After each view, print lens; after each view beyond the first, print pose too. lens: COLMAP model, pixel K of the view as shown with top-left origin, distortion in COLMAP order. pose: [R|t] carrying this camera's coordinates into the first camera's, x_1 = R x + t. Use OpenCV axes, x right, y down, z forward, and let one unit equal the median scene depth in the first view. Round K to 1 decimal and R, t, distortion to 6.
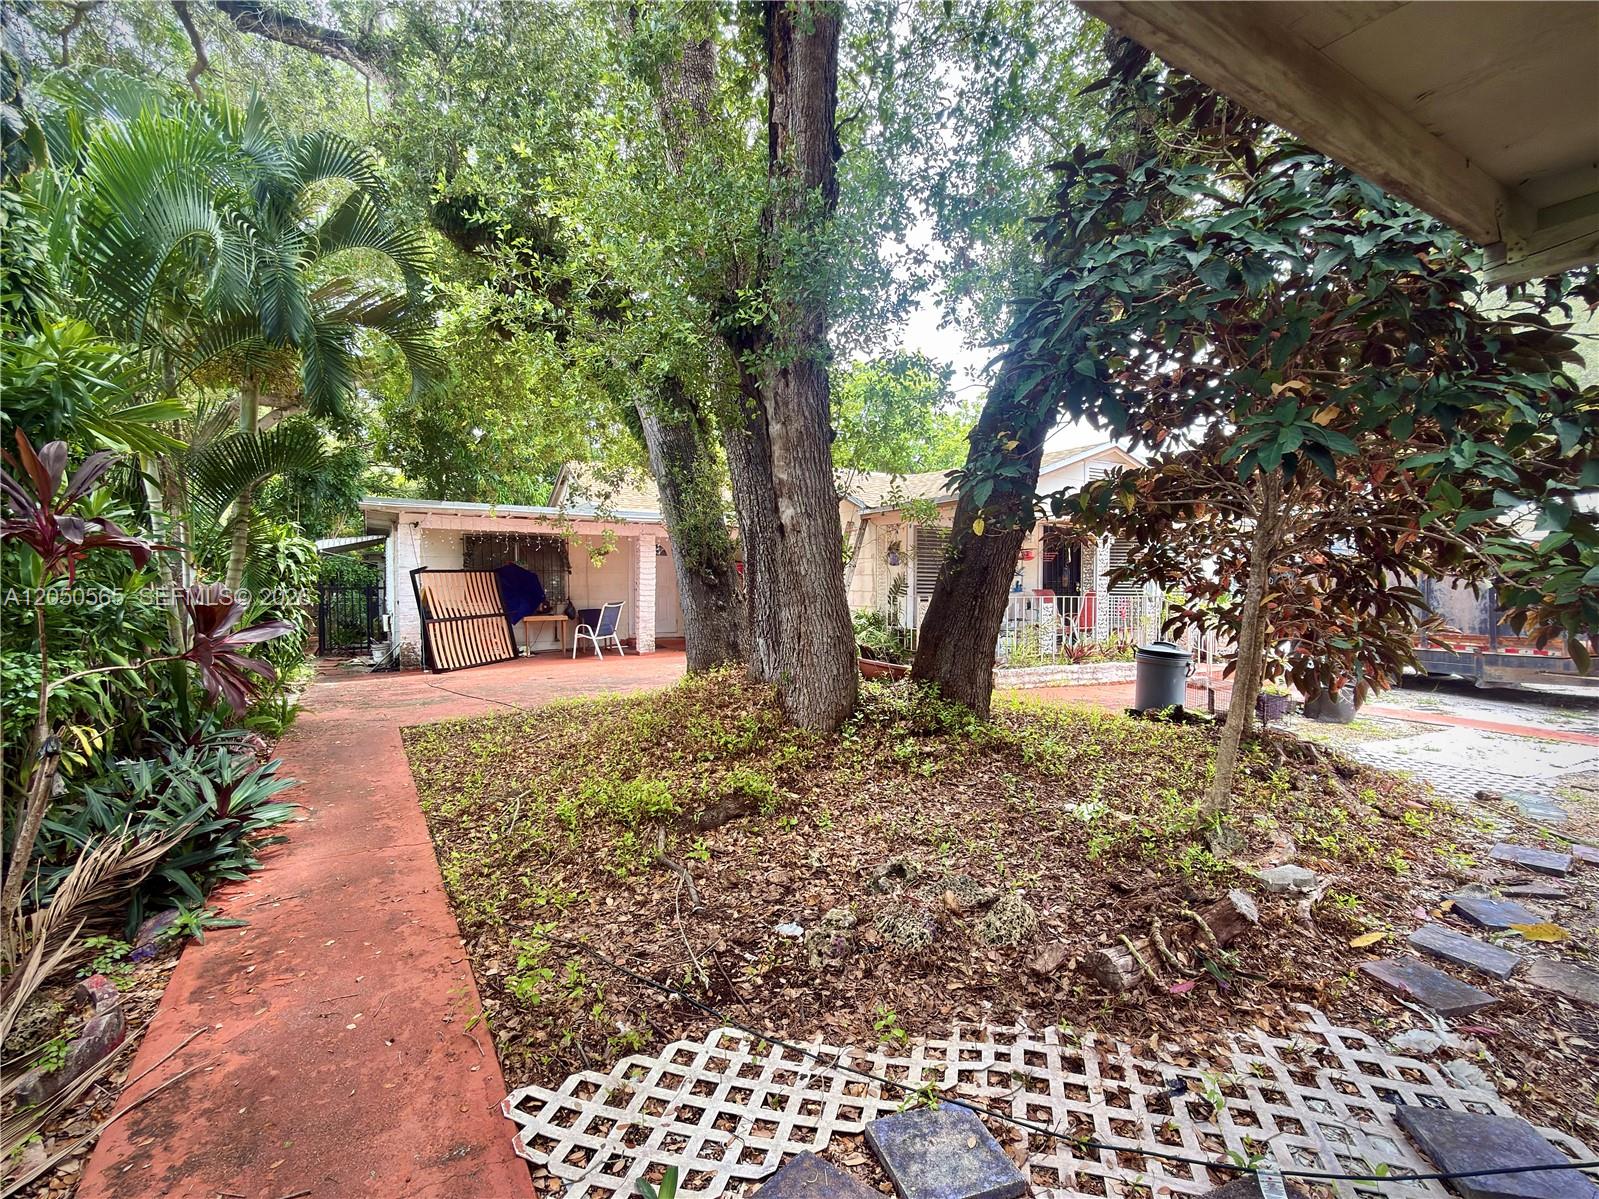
lens RADIAL K [[753.5, 0, 797.3], [0, 753.5, 602.0], [0, 0, 1]] dist [-0.003653, 0.002026]
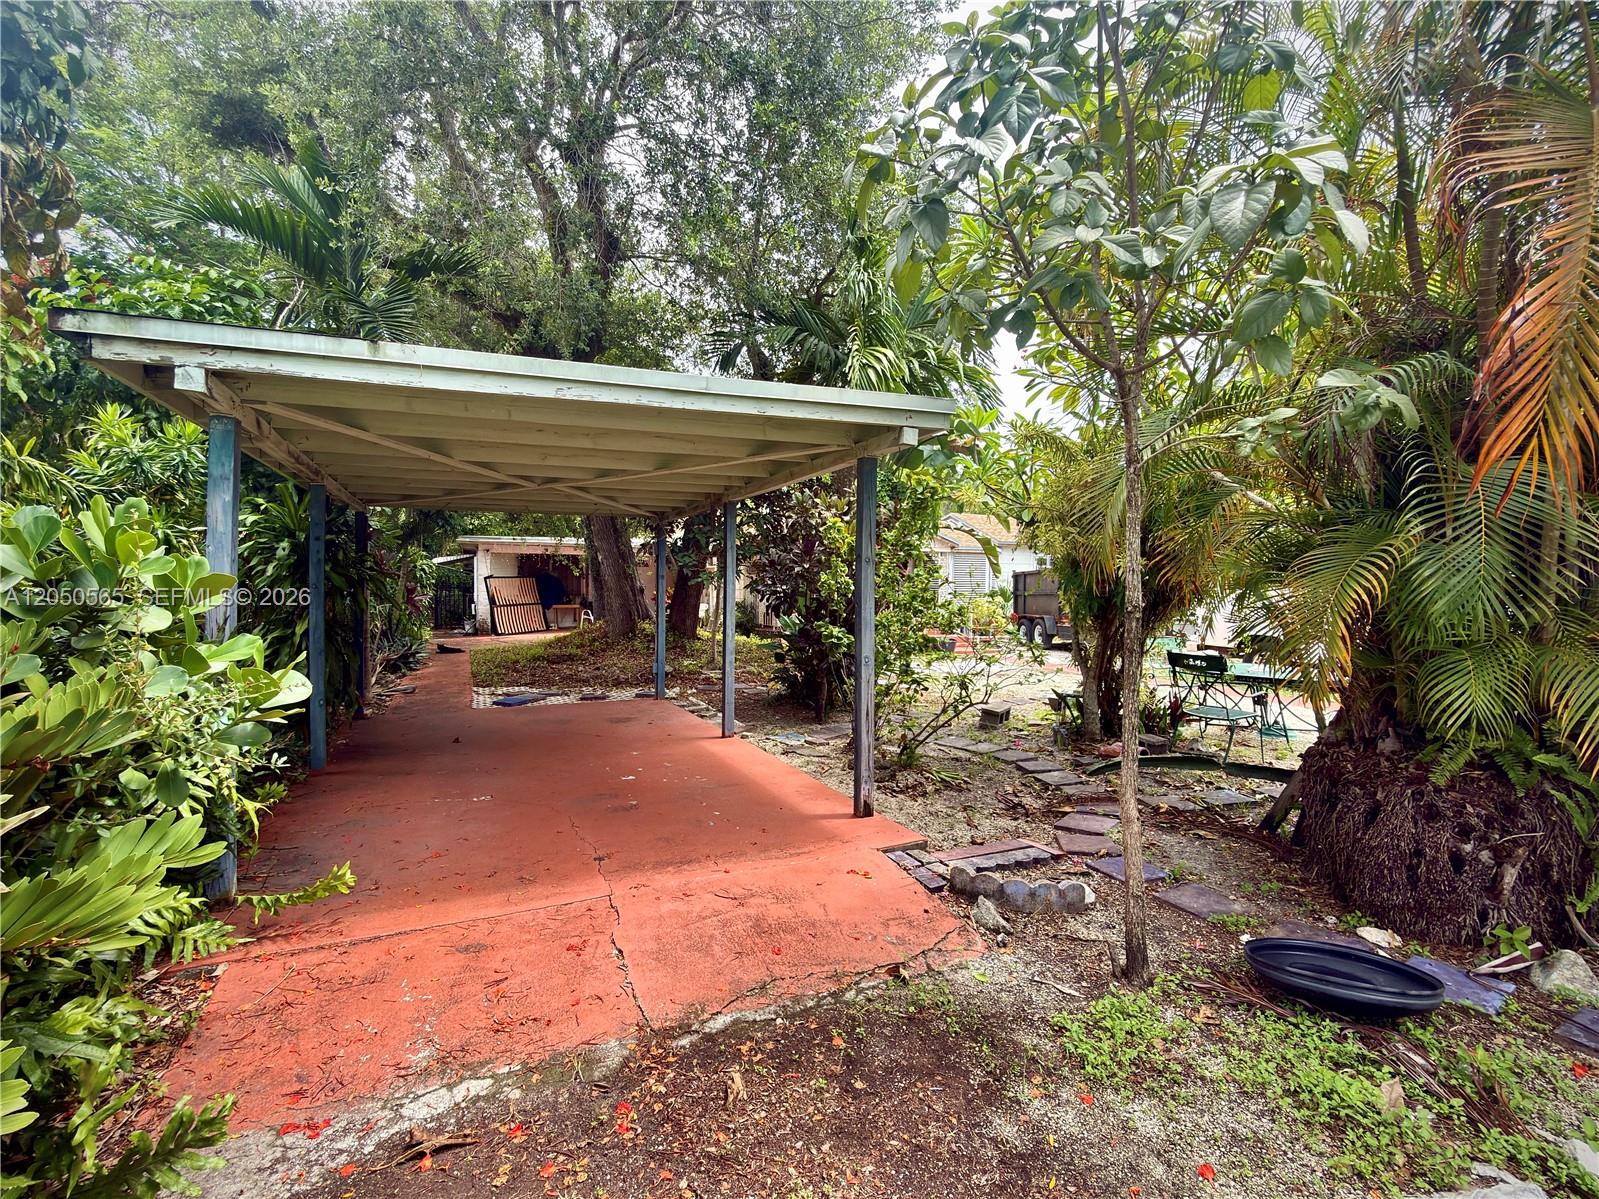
lens RADIAL K [[753.5, 0, 801.0], [0, 753.5, 597.9], [0, 0, 1]] dist [-0.003653, 0.002026]
pose [[0.993618, 0.005976, -0.112635, 0.355765], [-0.007292, 0.999910, -0.011272, 0.018164], [0.112557, 0.012021, 0.993573, -0.562968]]
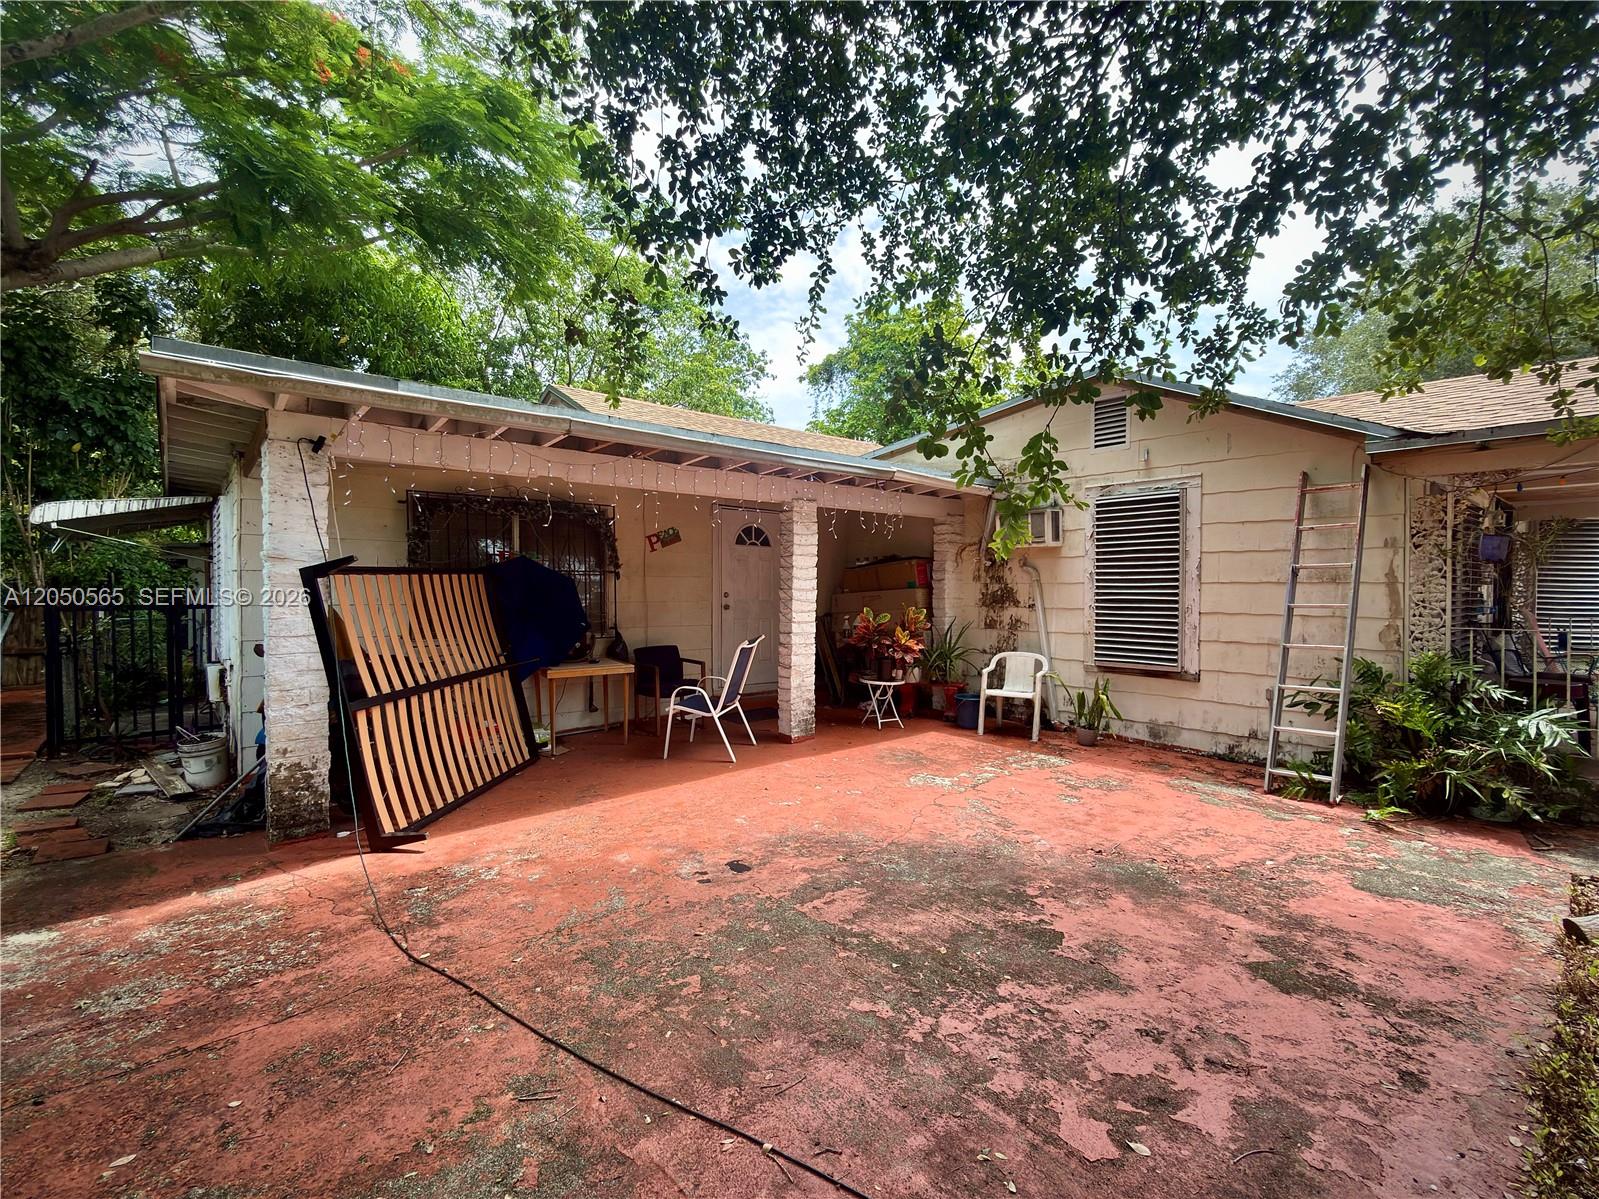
lens RADIAL K [[753.5, 0, 801.6], [0, 753.5, 602.3], [0, 0, 1]] dist [-0.003653, 0.002026]
pose [[0.984224, -0.002890, 0.176905, -0.290532], [0.004046, 0.999973, -0.006174, -0.018869], [-0.176883, 0.006793, 0.984209, 0.511445]]
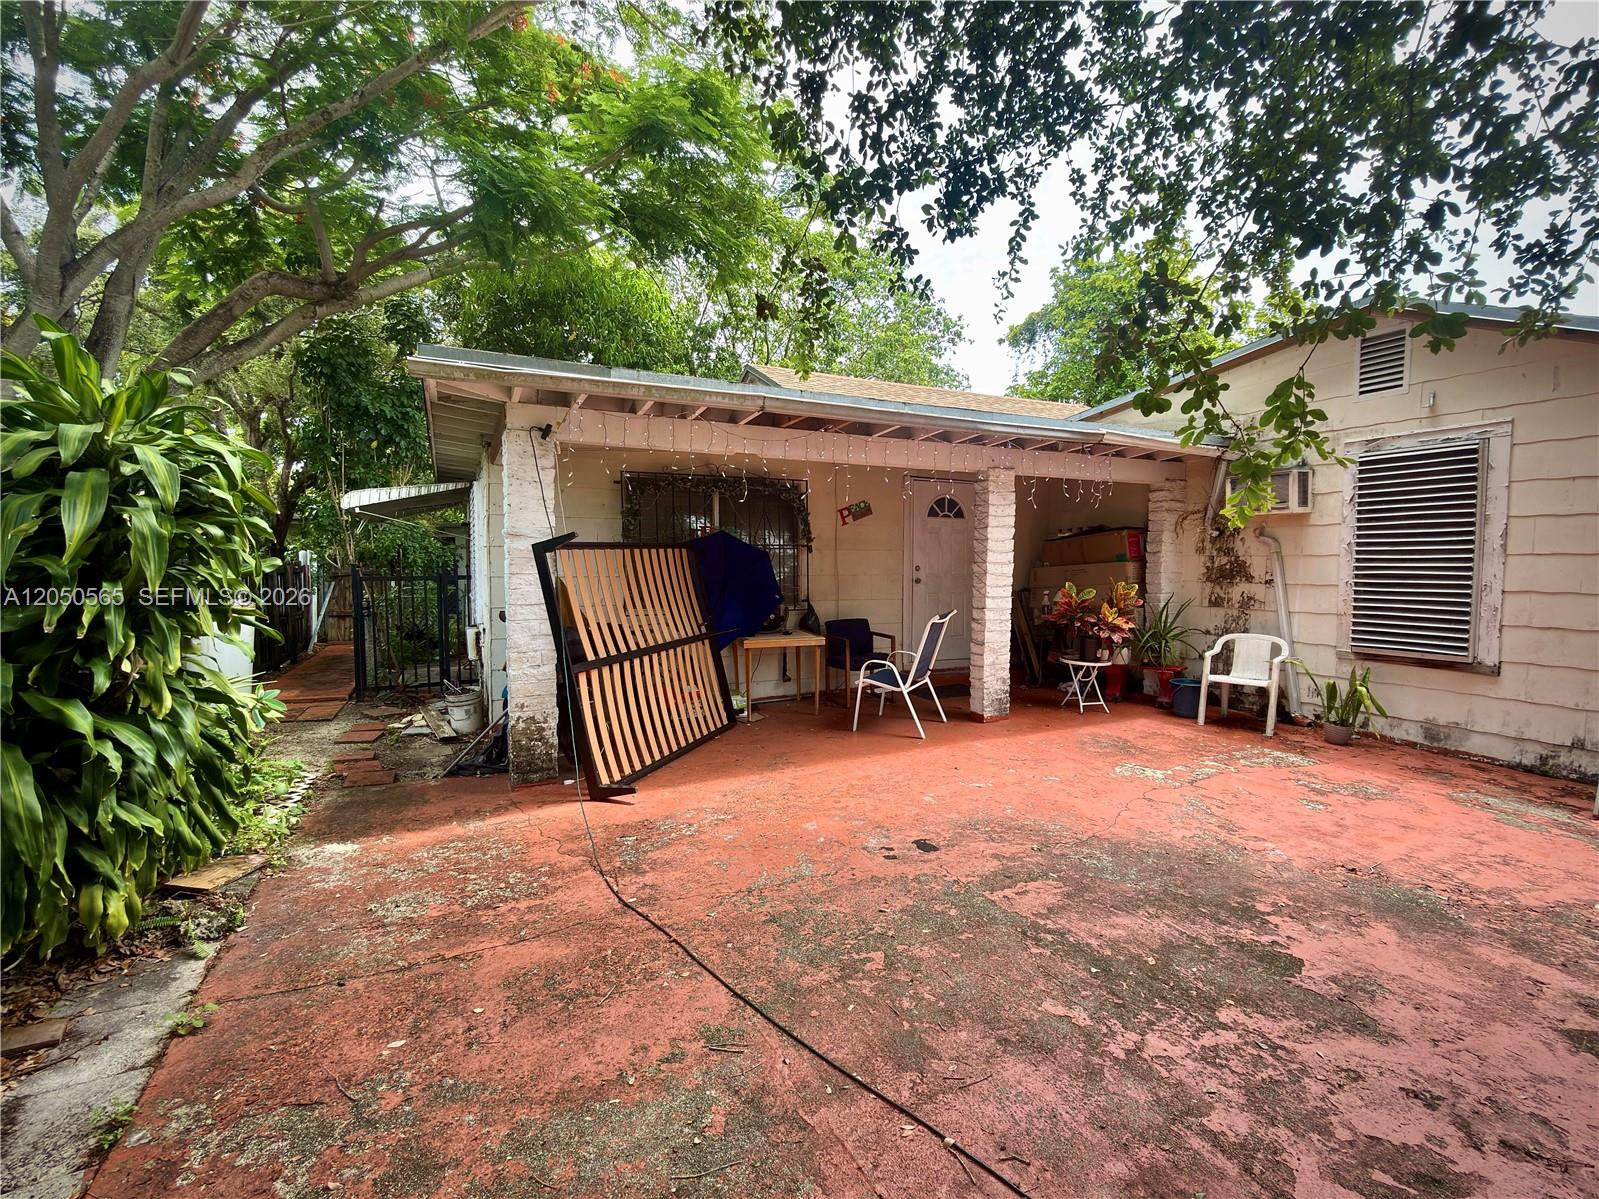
lens RADIAL K [[753.5, 0, 791.7], [0, 753.5, 602.5], [0, 0, 1]] dist [-0.003653, 0.002026]
pose [[0.996013, 0.004650, -0.089083, -0.288866], [-0.002036, 0.999565, 0.029409, -0.019102], [0.089181, -0.029110, 0.995590, 0.516981]]
